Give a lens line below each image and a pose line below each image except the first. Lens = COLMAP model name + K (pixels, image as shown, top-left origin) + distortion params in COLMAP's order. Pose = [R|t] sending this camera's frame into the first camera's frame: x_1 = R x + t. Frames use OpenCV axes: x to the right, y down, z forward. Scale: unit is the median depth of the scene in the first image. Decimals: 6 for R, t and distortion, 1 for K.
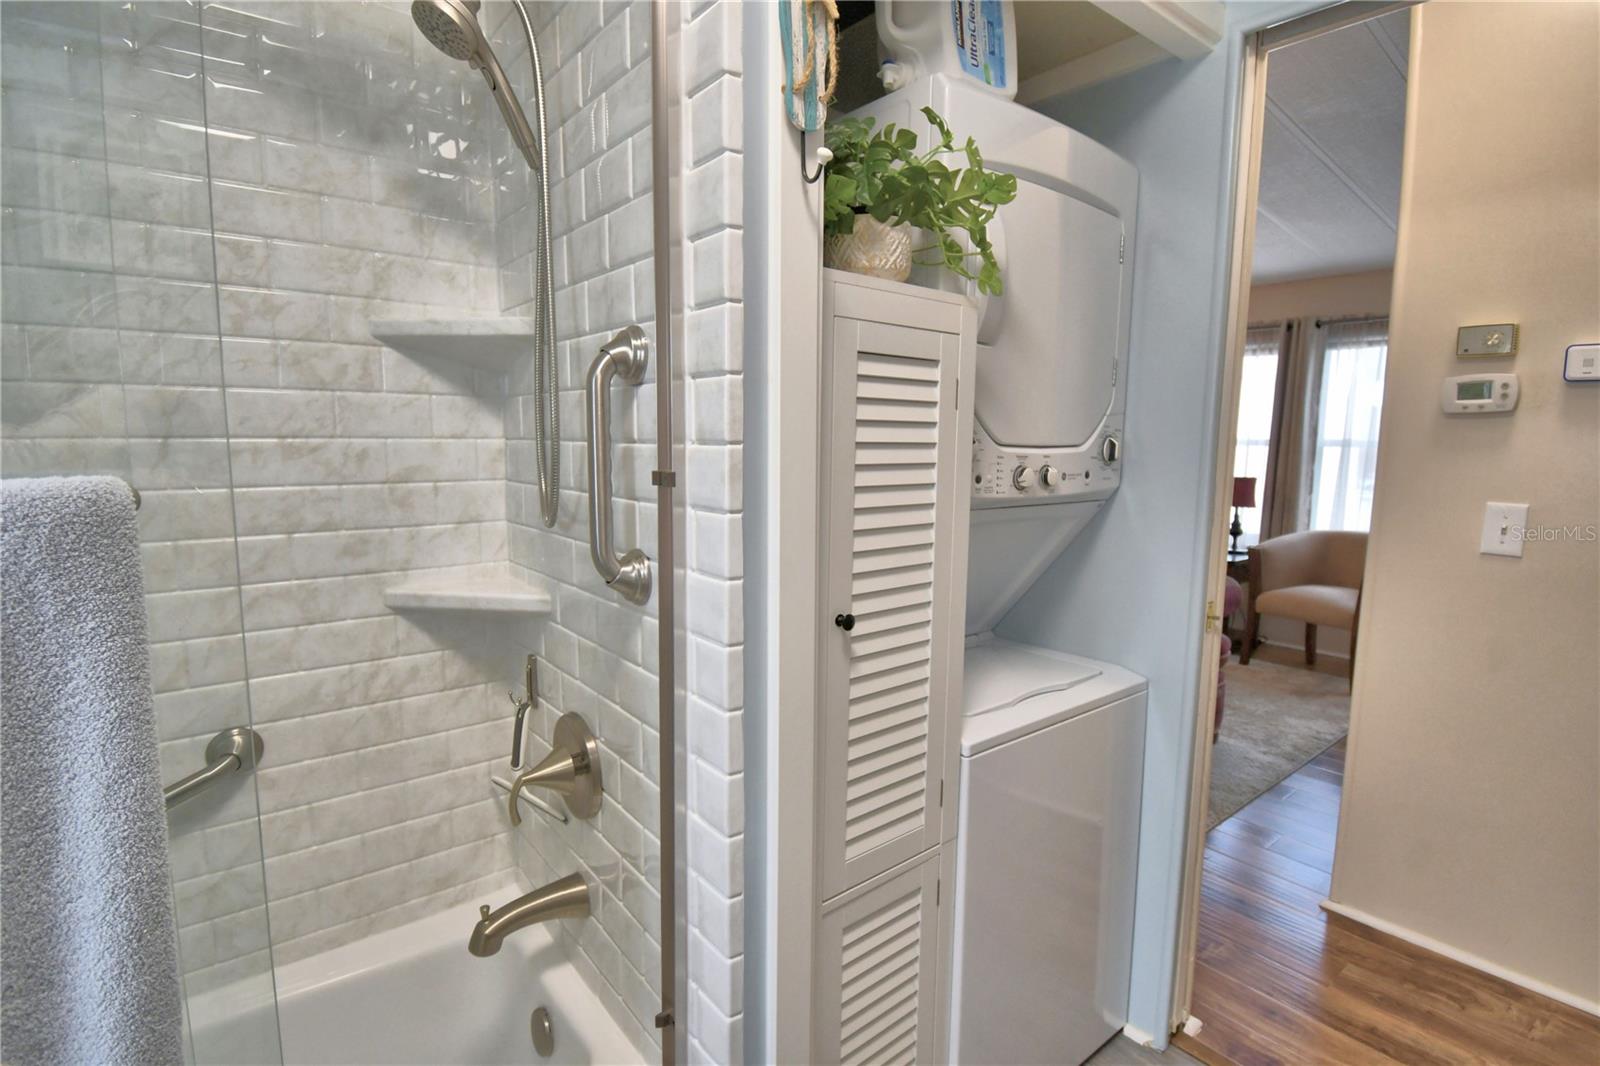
lens RADIAL K [[769.0, 0, 800.0], [0, 769.0, 533.0], [0, 0, 1]] dist [0.021509, -0.028192]
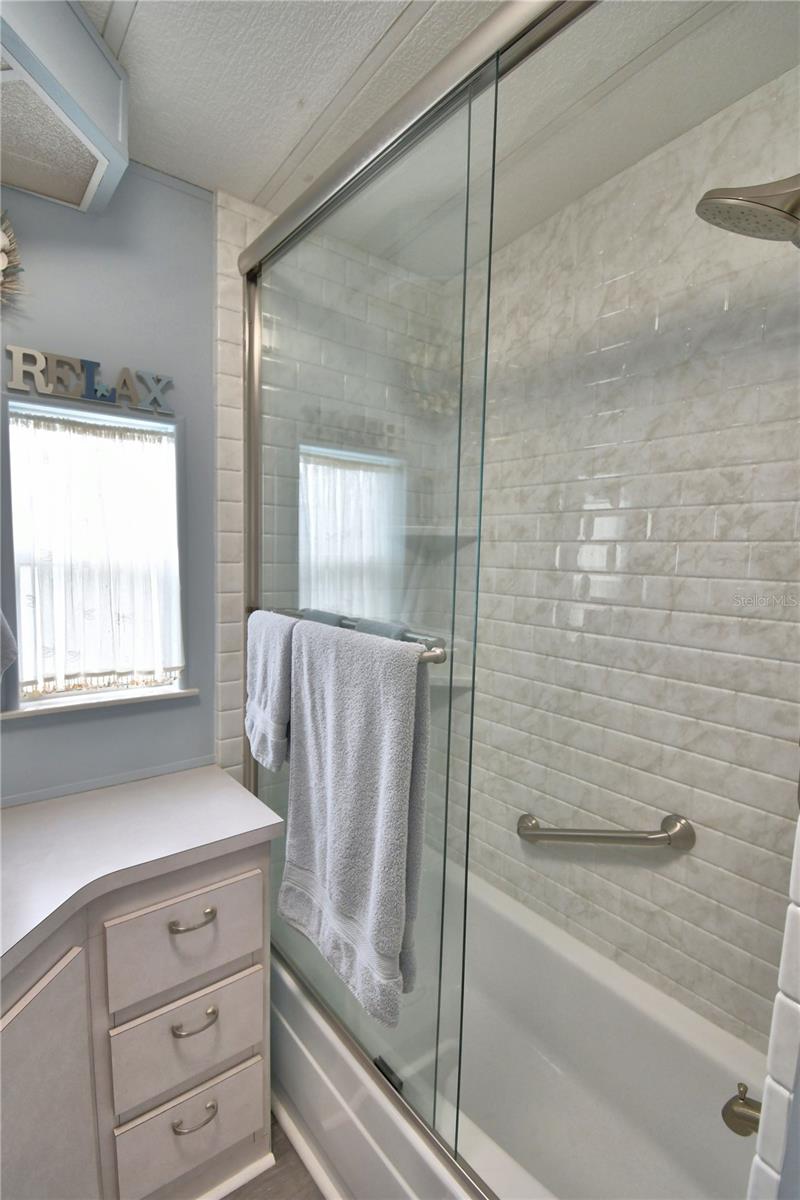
lens RADIAL K [[566.3, 0, 397.0], [0, 566.3, 607.5], [0, 0, 1]] dist [0.026378, -0.032327]
pose [[0.004667, 0.086461, -0.996244, 0.263509], [-0.150448, 0.984976, 0.084778, -0.131515], [0.988607, 0.149487, 0.017604, 0.409372]]
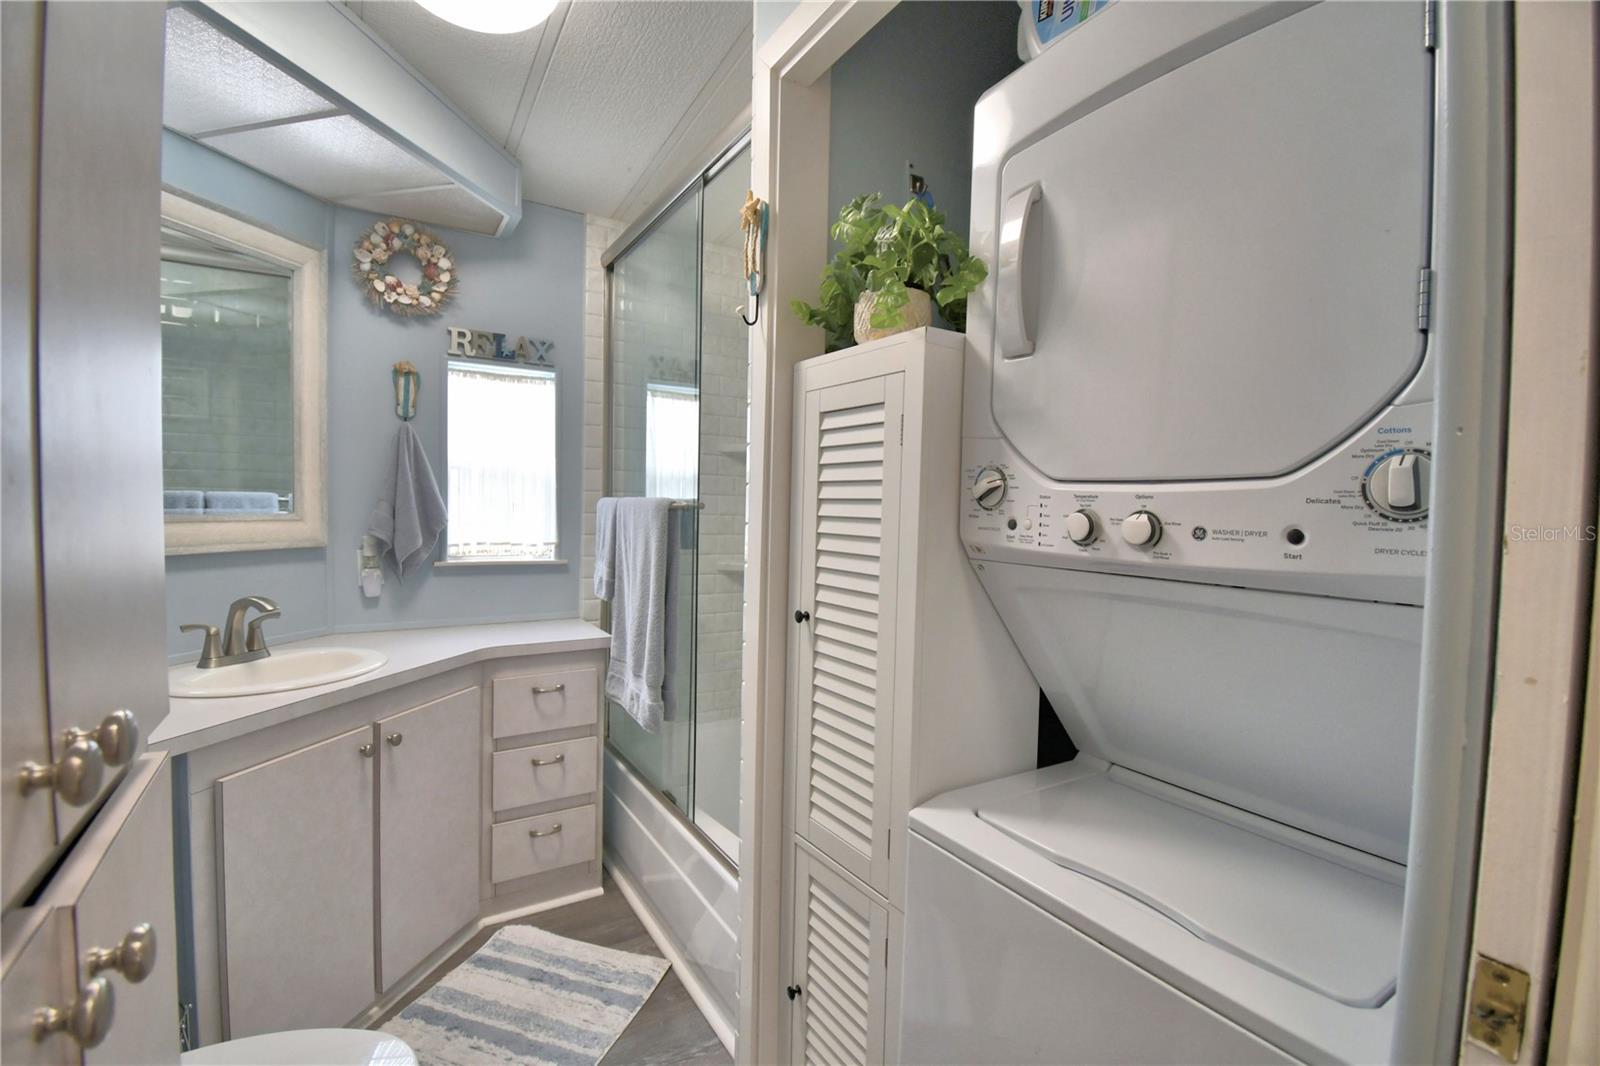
lens RADIAL K [[706.1, 0, 792.9], [0, 706.1, 532.5], [0, 0, 1]] dist [0.024511, -0.029487]
pose [[-0.116049, 0.022722, -0.992984, 1.003032], [-0.145889, 0.988505, 0.039670, -0.058552], [0.982471, 0.149469, -0.111400, 0.873857]]
